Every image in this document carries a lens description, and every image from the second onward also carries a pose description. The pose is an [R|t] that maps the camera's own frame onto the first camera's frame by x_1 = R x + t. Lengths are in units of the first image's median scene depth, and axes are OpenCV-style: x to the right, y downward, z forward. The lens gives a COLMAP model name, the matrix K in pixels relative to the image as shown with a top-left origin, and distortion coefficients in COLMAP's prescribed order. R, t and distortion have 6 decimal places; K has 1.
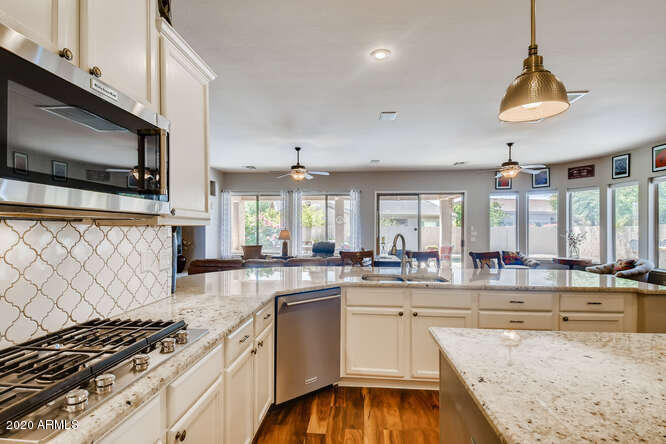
lens RADIAL K [[324.8, 0, 331.4], [0, 324.8, 228.0], [0, 0, 1]] dist [0.002834, -0.000493]
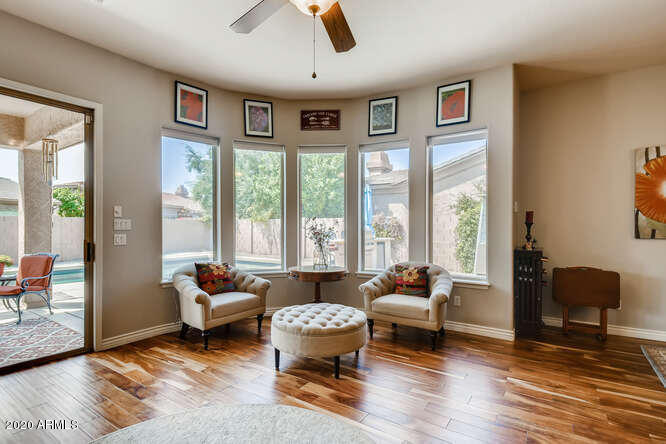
lens RADIAL K [[324.8, 0, 331.4], [0, 324.8, 228.0], [0, 0, 1]] dist [0.002834, -0.000493]
pose [[0.485542, -0.008024, 0.874176, 0.250718], [-0.007898, 0.999877, 0.013564, 0.016143], [-0.874178, -0.013490, 0.485419, 0.672499]]
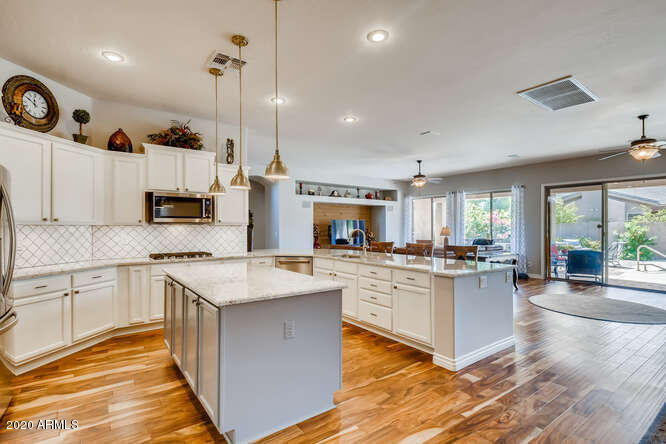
lens RADIAL K [[324.8, 0, 331.4], [0, 324.8, 228.0], [0, 0, 1]] dist [0.002834, -0.000493]
pose [[0.657149, -0.000877, -0.753760, 0.498296], [0.005884, 0.999975, 0.003967, 0.002234], [0.753737, -0.007042, 0.657138, -0.051013]]
